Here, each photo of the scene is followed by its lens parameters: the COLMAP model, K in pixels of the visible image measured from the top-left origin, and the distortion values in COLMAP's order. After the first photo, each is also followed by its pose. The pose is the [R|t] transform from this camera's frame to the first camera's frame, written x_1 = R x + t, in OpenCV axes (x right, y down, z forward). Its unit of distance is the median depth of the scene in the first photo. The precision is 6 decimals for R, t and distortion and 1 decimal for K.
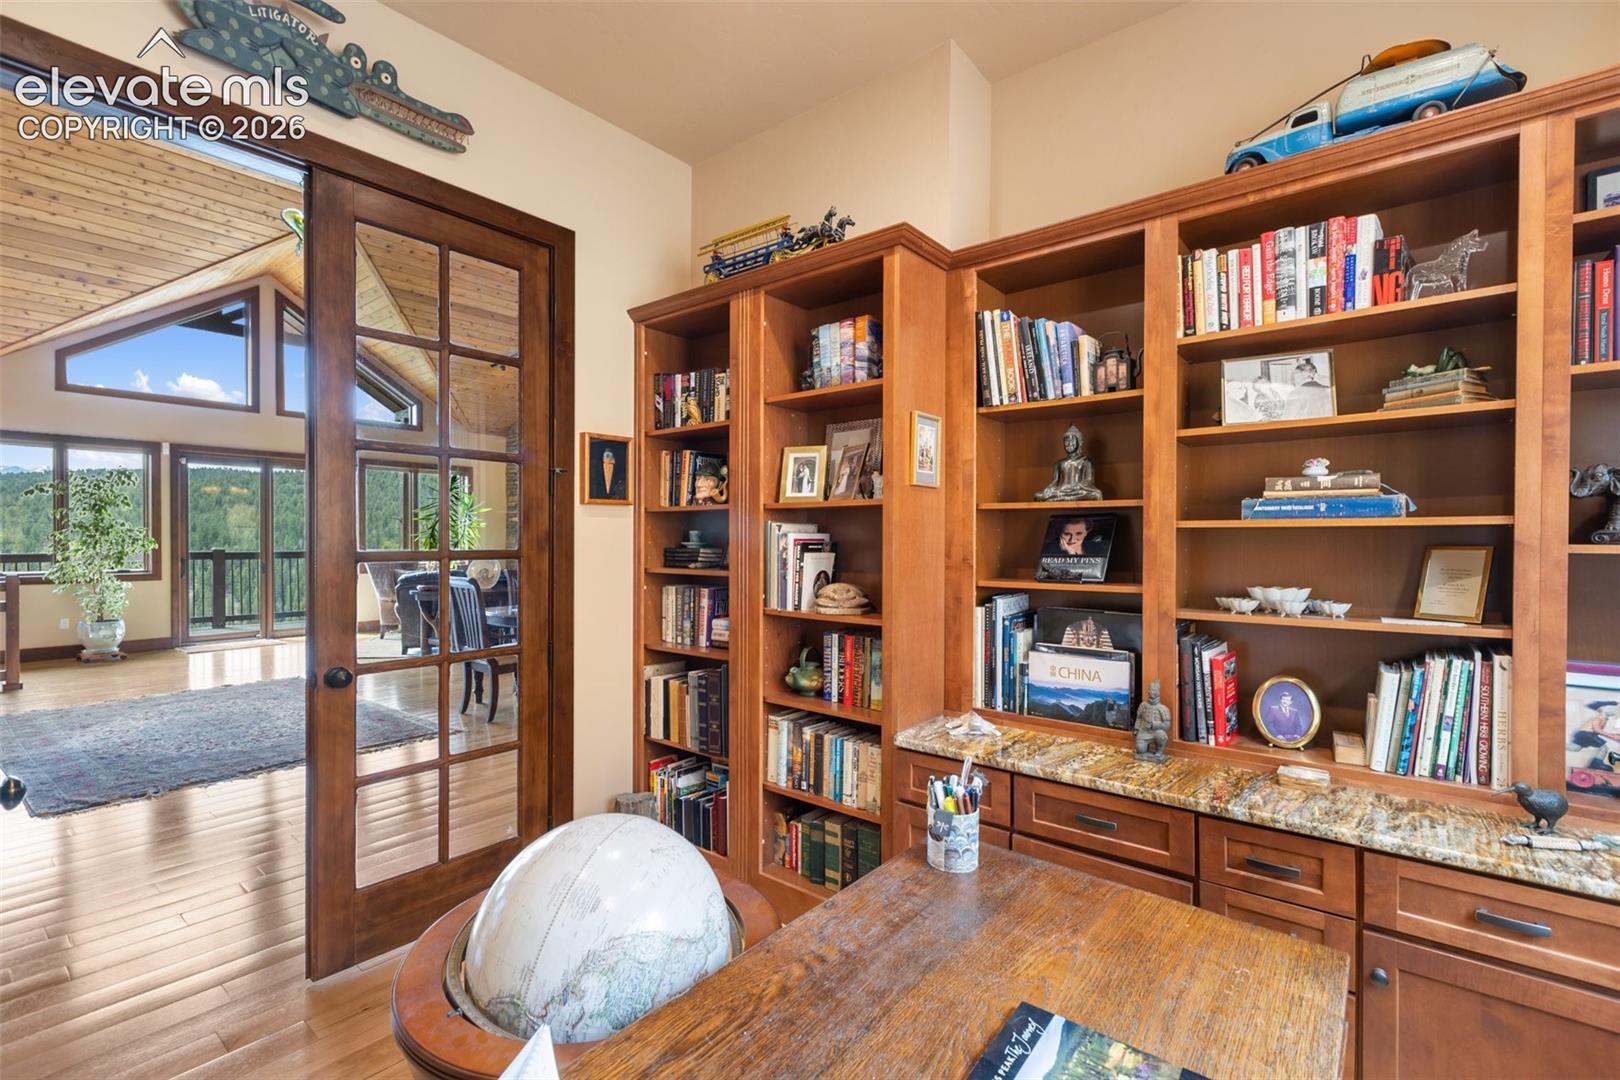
lens RADIAL K [[717.3, 0, 811.3], [0, 717.3, 542.8], [0, 0, 1]] dist [-0.000433, 0.000080]
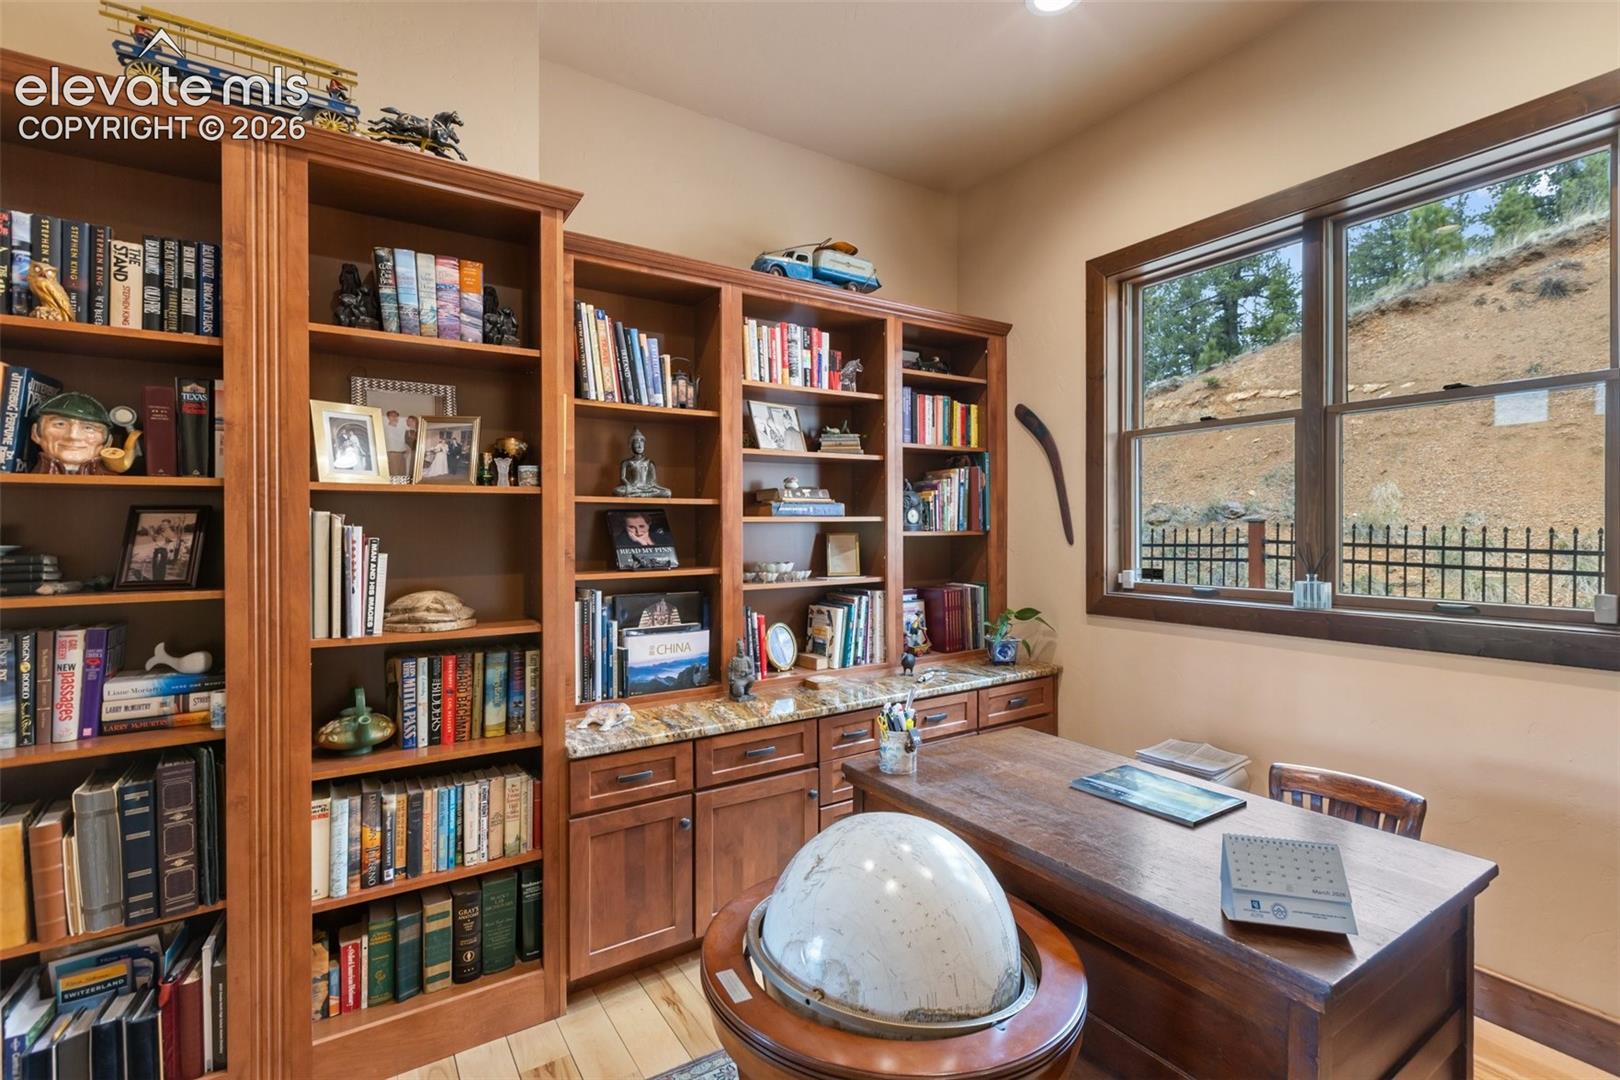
lens RADIAL K [[740.7, 0, 809.6], [0, 740.7, 526.6], [0, 0, 1]] dist [0.001758, -0.000220]
pose [[0.304113, -0.002438, 0.952633, -0.658457], [0.011239, 0.999936, -0.001029, -0.008628], [-0.952570, 0.011019, 0.304121, 0.402936]]
